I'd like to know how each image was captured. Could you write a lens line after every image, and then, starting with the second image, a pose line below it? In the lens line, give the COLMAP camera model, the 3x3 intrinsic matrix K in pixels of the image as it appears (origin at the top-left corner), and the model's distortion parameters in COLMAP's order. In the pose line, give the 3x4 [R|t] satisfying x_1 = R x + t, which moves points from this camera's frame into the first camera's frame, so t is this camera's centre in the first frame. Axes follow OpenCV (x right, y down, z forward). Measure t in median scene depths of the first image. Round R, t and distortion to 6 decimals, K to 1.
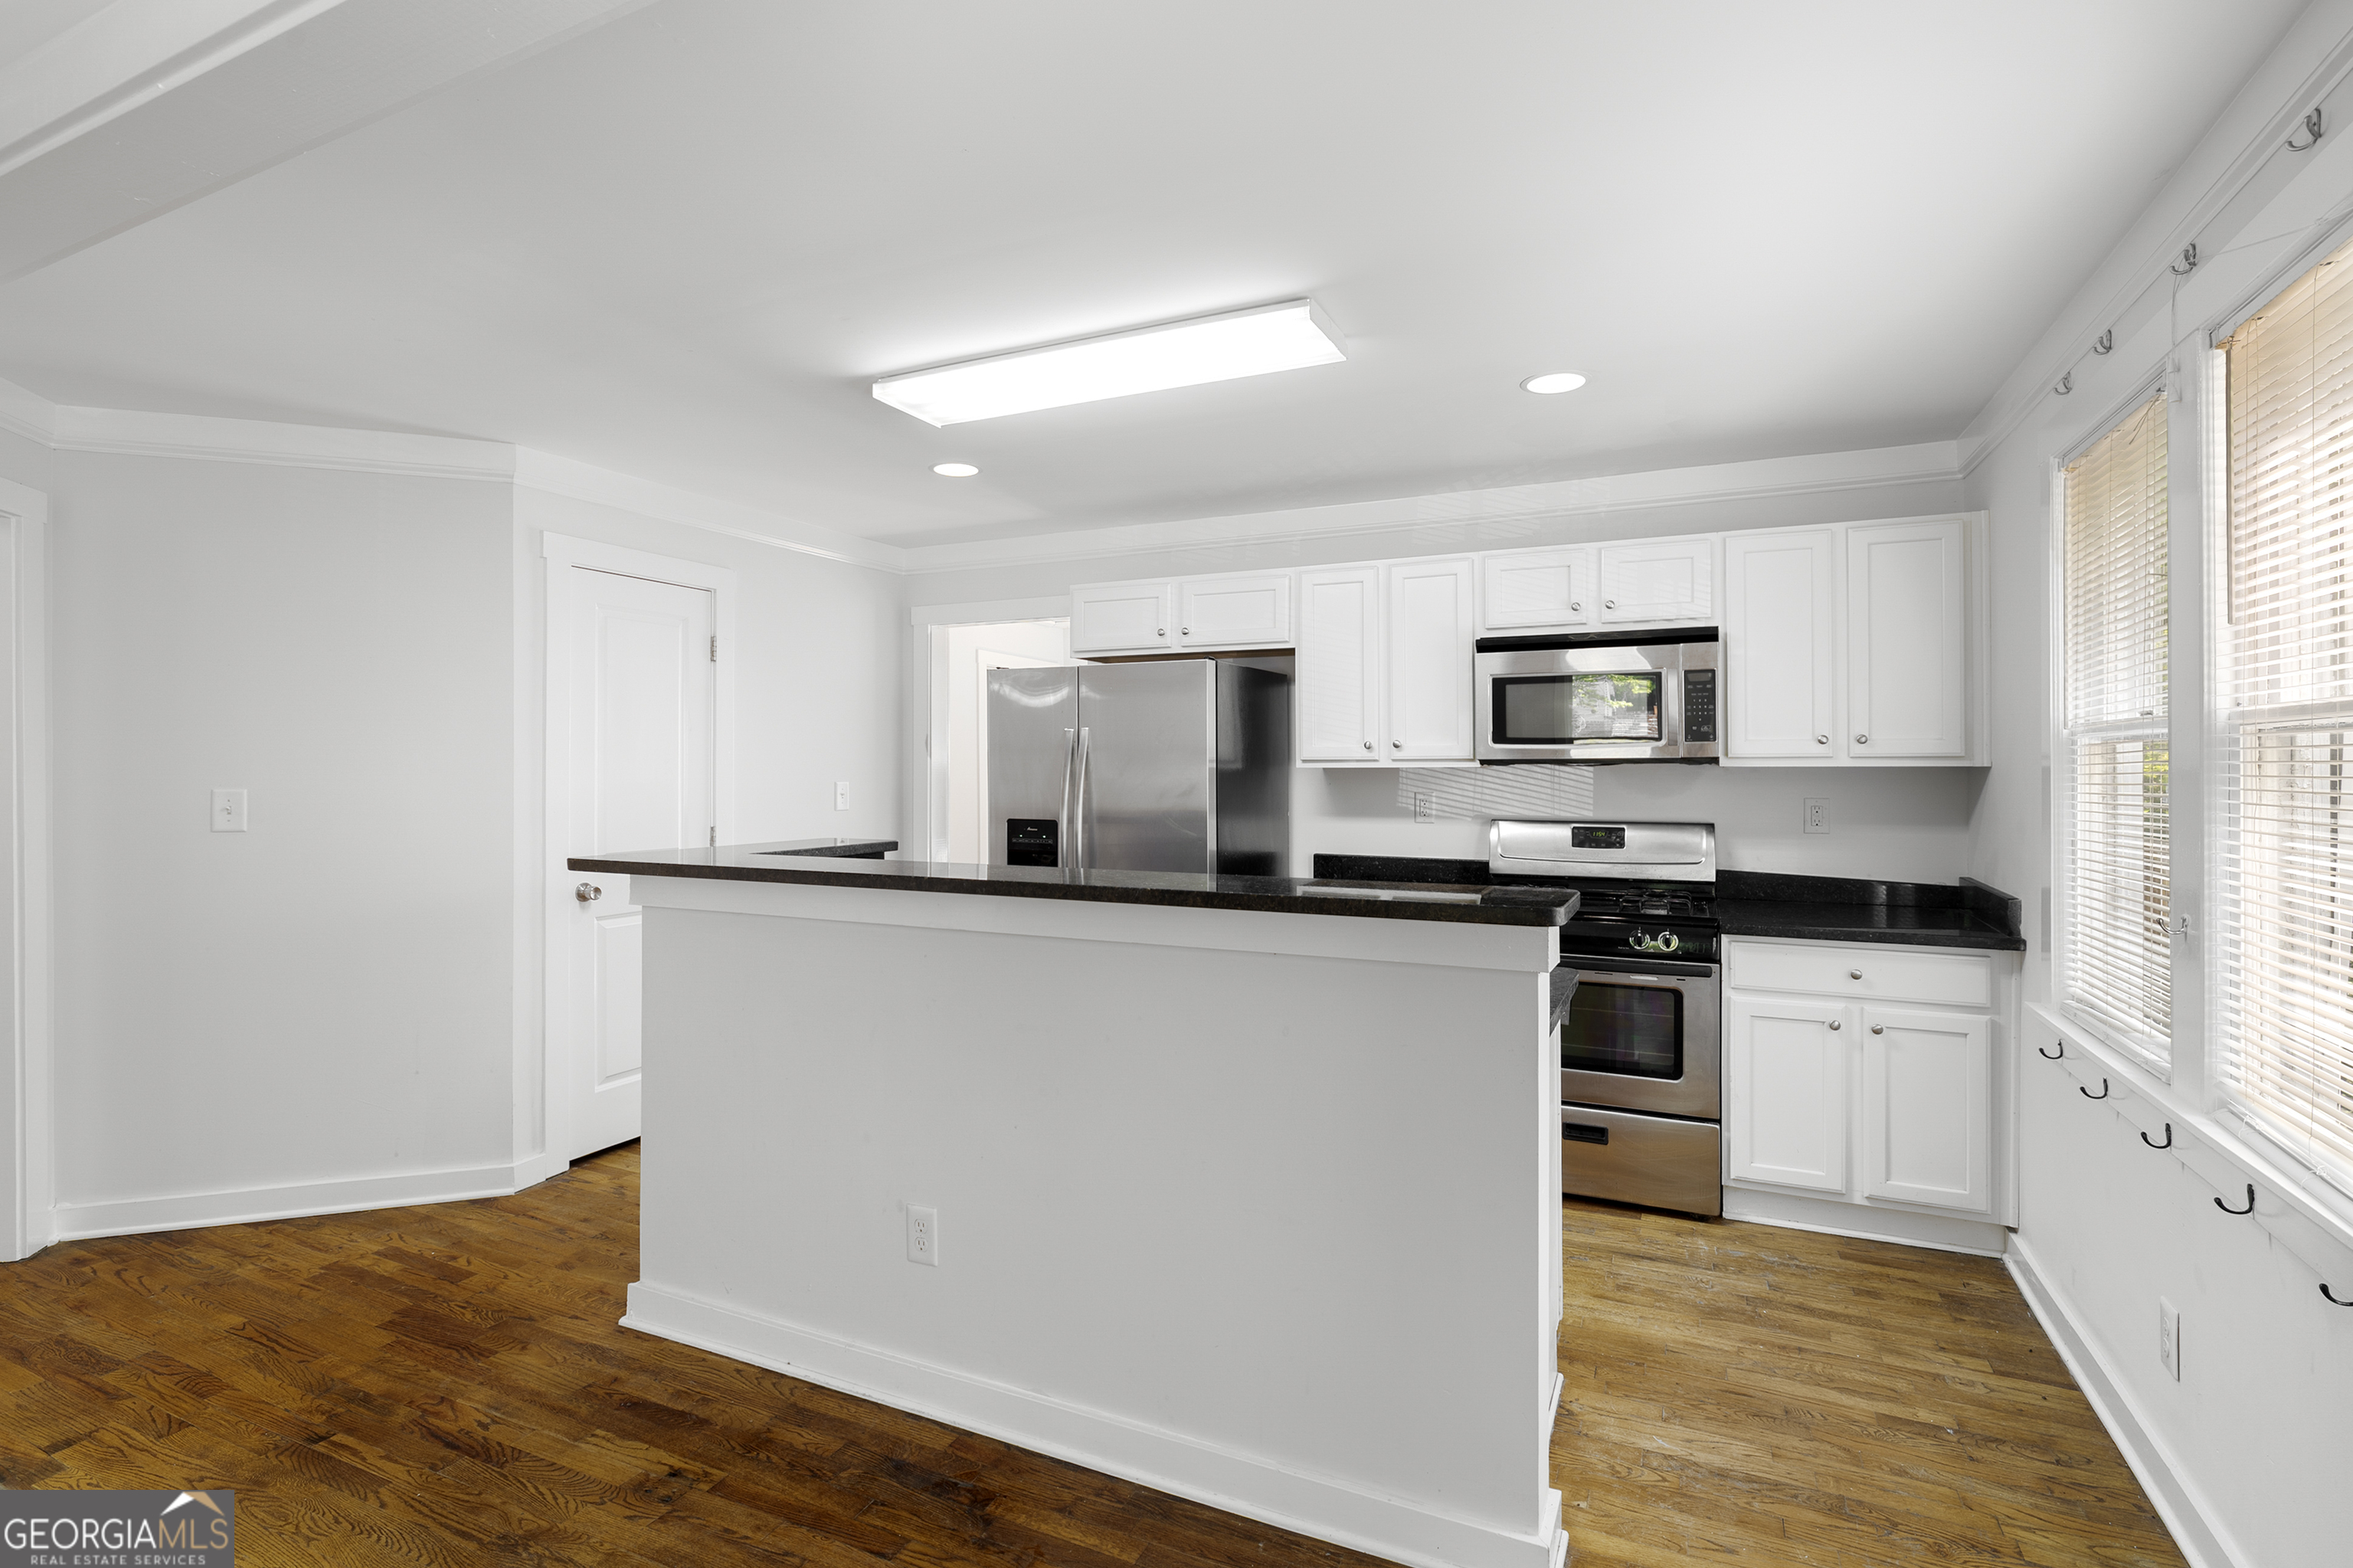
lens RADIAL K [[1090.0, 0, 1186.3], [0, 1090.0, 769.2], [0, 0, 1]] dist [-0.001524, -0.000066]
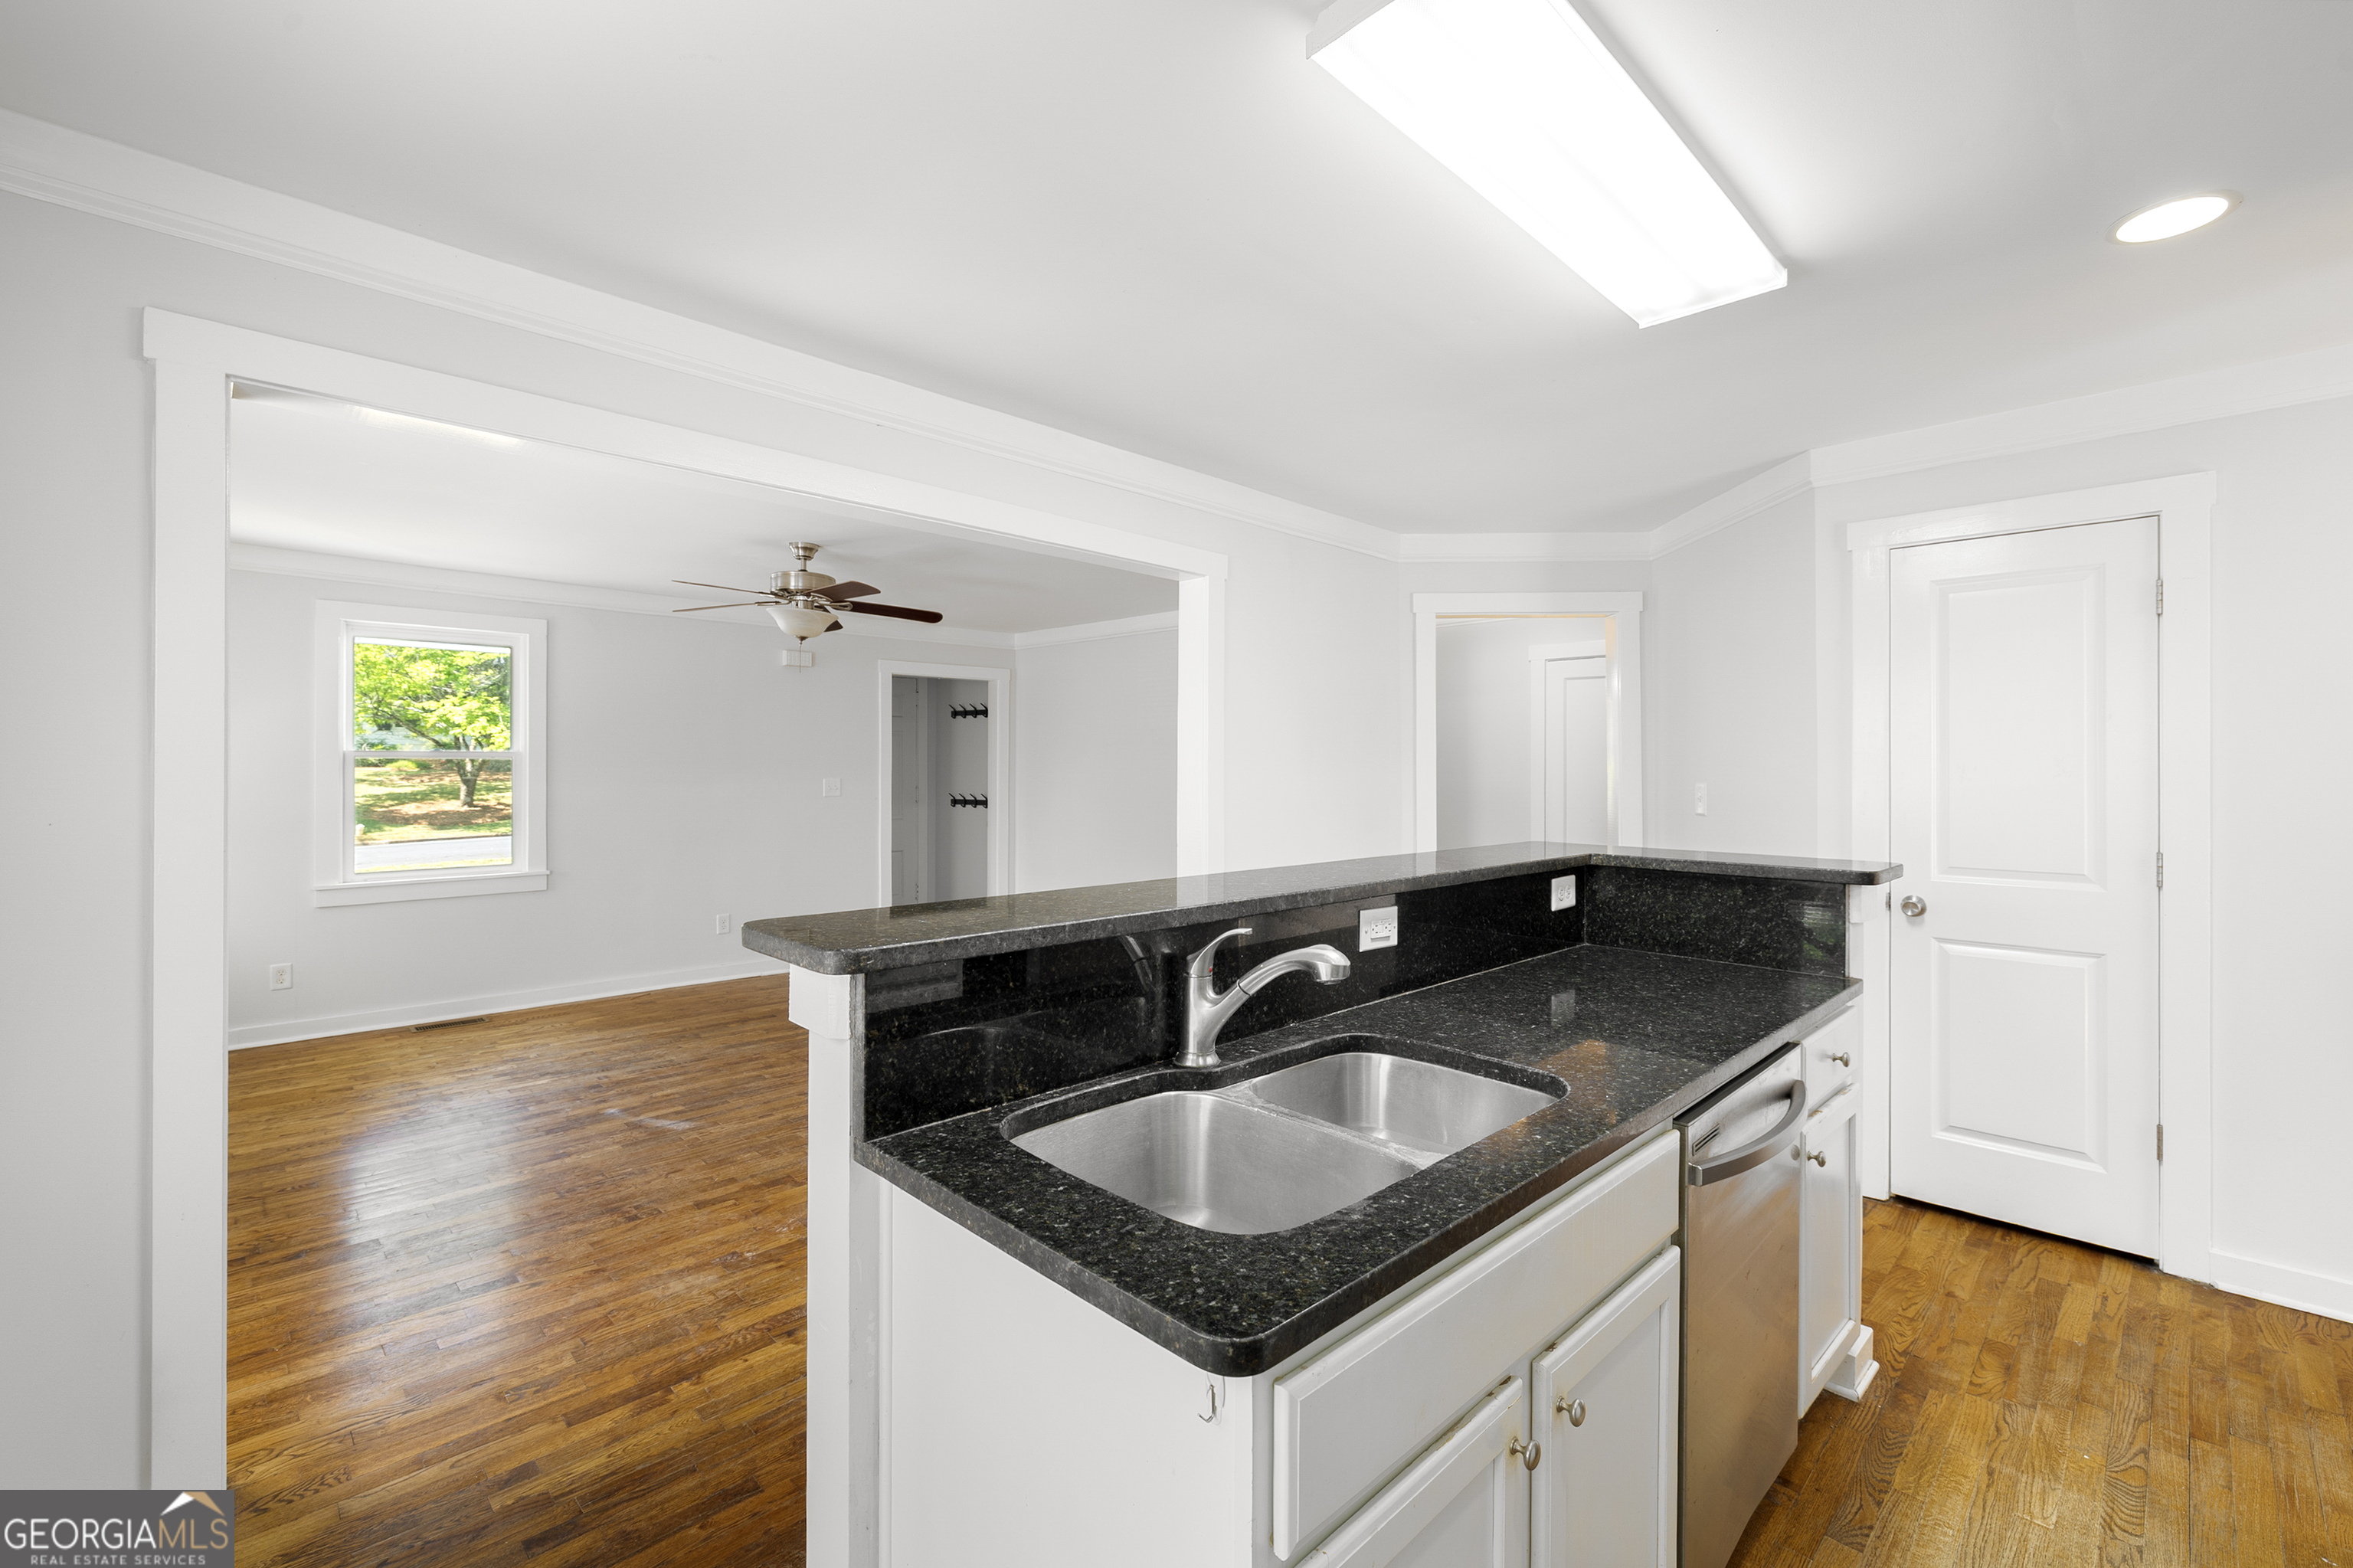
lens RADIAL K [[991.2, 0, 1171.6], [0, 991.2, 770.7], [0, 0, 1]] dist [-0.000813, -0.000123]
pose [[-0.351705, 0.000991, -0.936110, 0.467177], [-0.002424, 0.999995, 0.001969, 0.001114], [0.936108, 0.002961, -0.351701, 0.776131]]
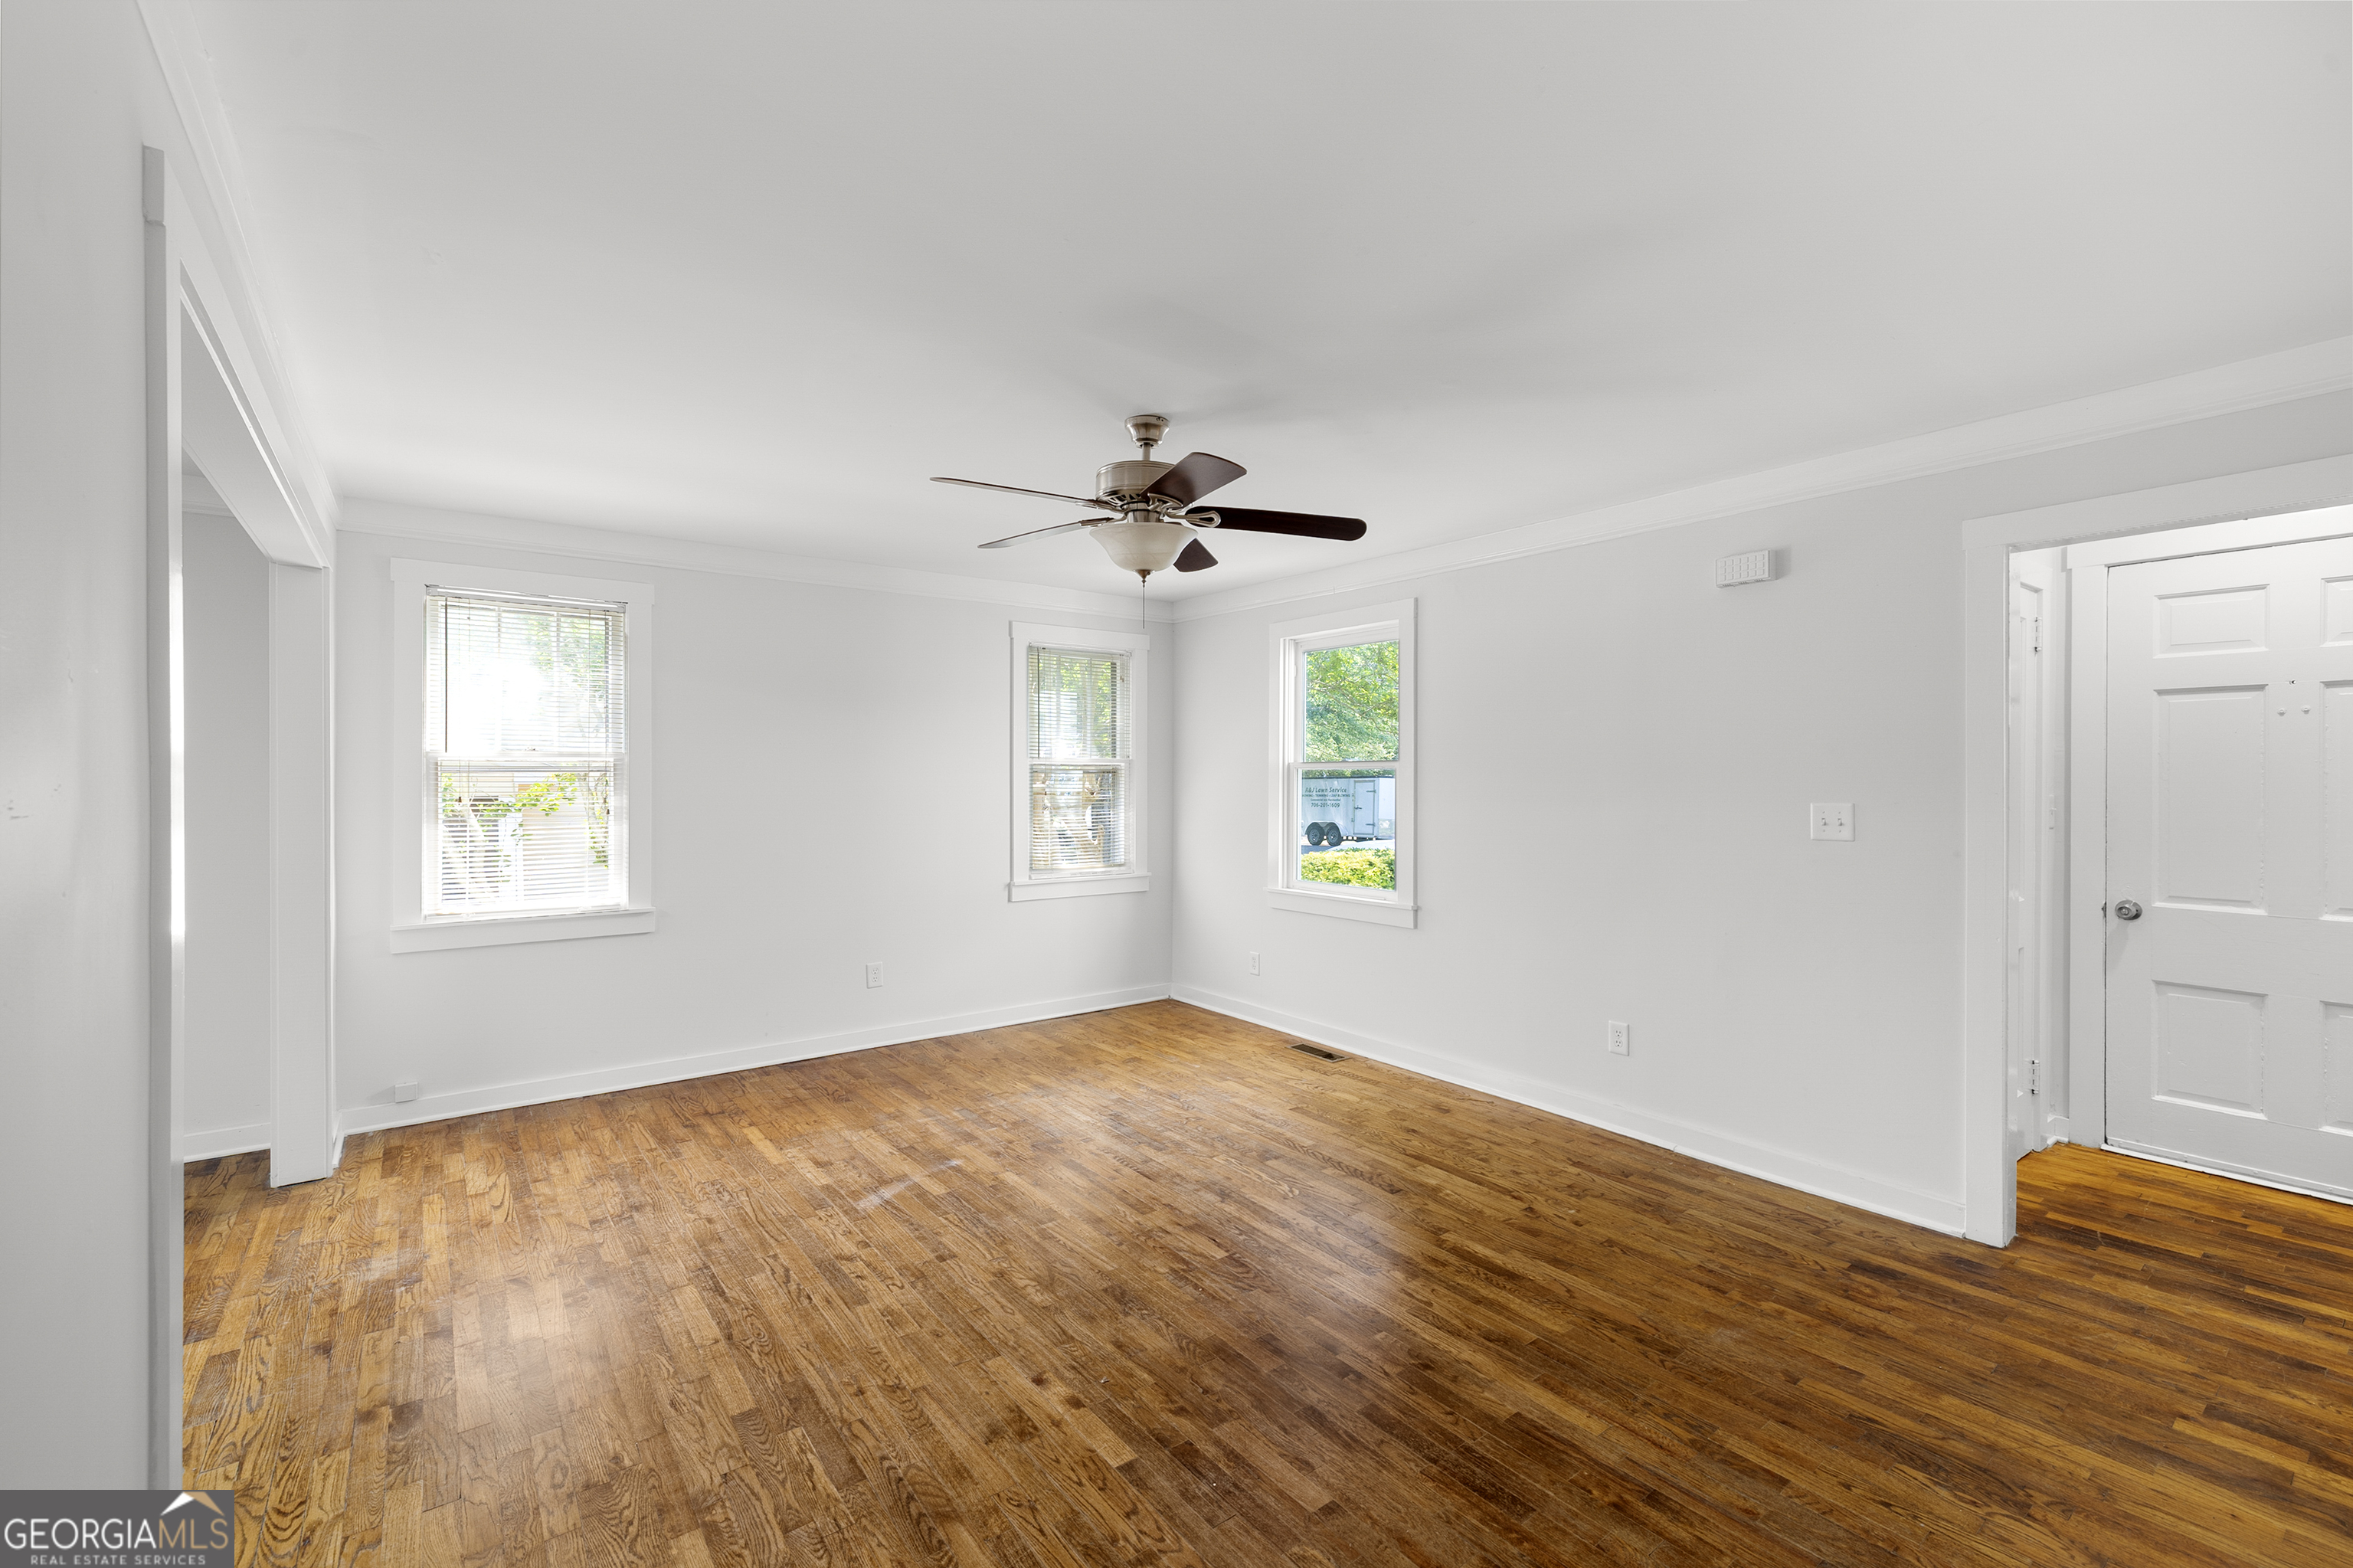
lens RADIAL K [[994.0, 0, 1176.5], [0, 994.0, 784.0], [0, 0, 1]] dist [0.003988, 0.000123]
pose [[-0.878869, -0.003888, 0.477048, -1.040515], [-0.000668, 0.999976, 0.006920, 0.001036], [-0.477063, 0.005763, -0.878850, 0.562713]]
